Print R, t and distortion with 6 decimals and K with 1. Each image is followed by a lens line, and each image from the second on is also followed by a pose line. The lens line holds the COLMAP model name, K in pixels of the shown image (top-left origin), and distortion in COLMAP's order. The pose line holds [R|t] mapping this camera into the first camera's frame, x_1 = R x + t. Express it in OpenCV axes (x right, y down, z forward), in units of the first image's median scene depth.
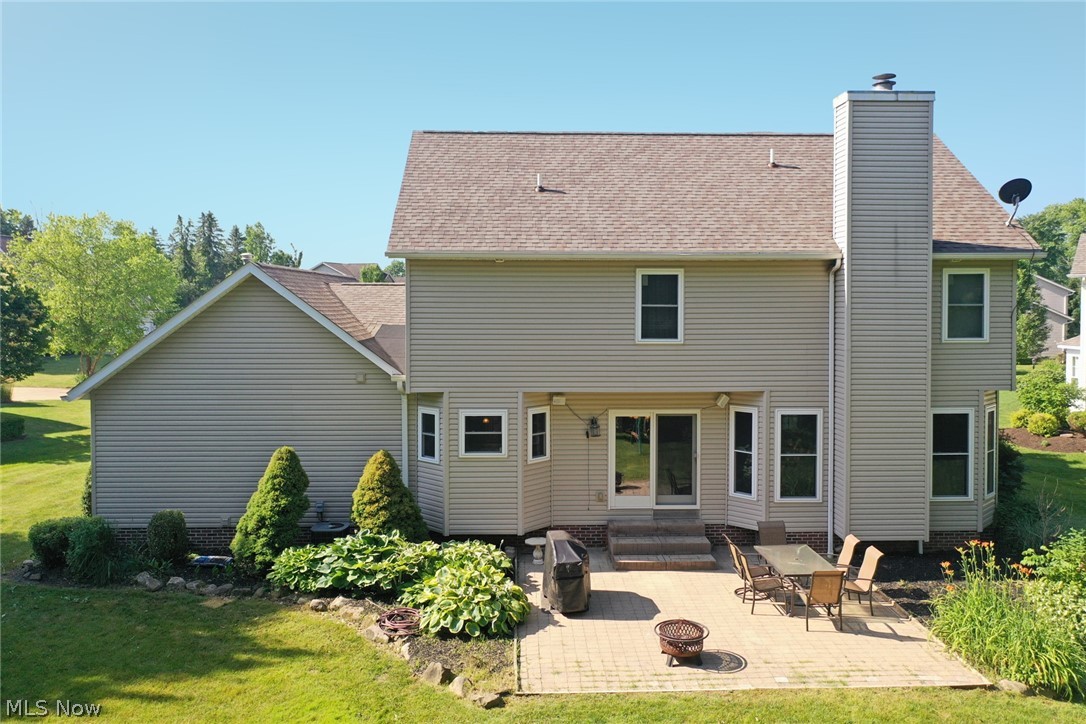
lens RADIAL K [[933.7, 0, 547.7], [0, 933.7, 362.2], [0, 0, 1]] dist [0.005461, 0.004787]
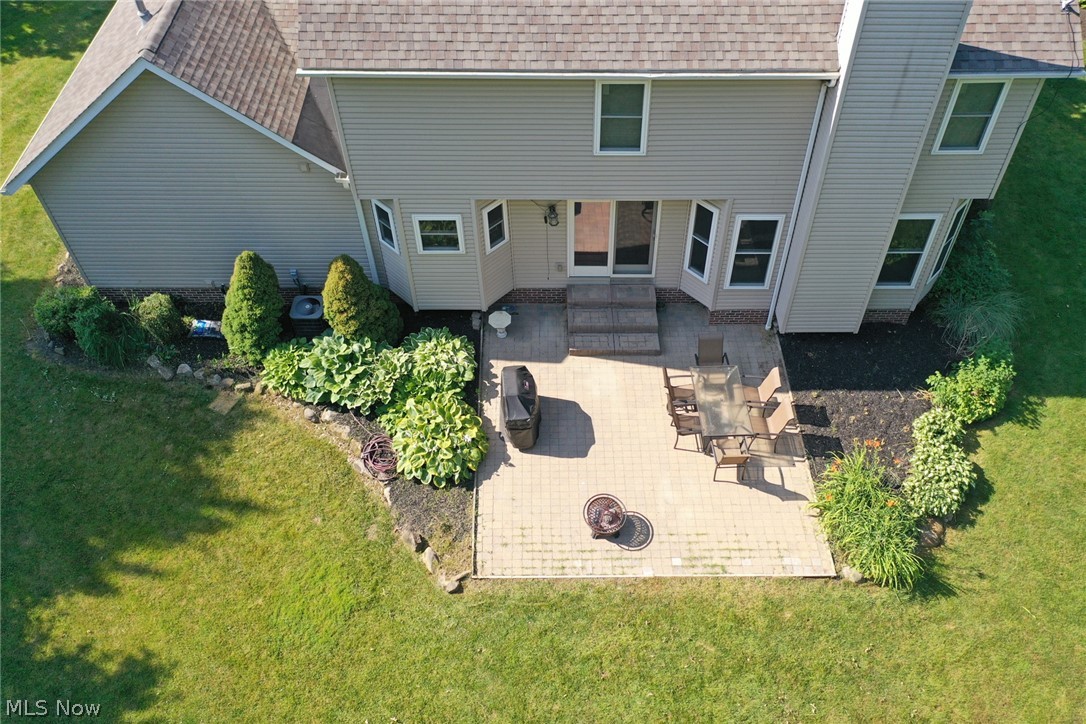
lens RADIAL K [[882.7, 0, 566.0], [0, 882.7, 361.8], [0, 0, 1]] dist [0.002069, 0.005190]
pose [[0.999829, 0.000767, -0.018485, 0.088470], [0.013293, 0.665150, 0.746591, -0.564556], [0.012868, -0.746709, 0.665026, 0.290565]]
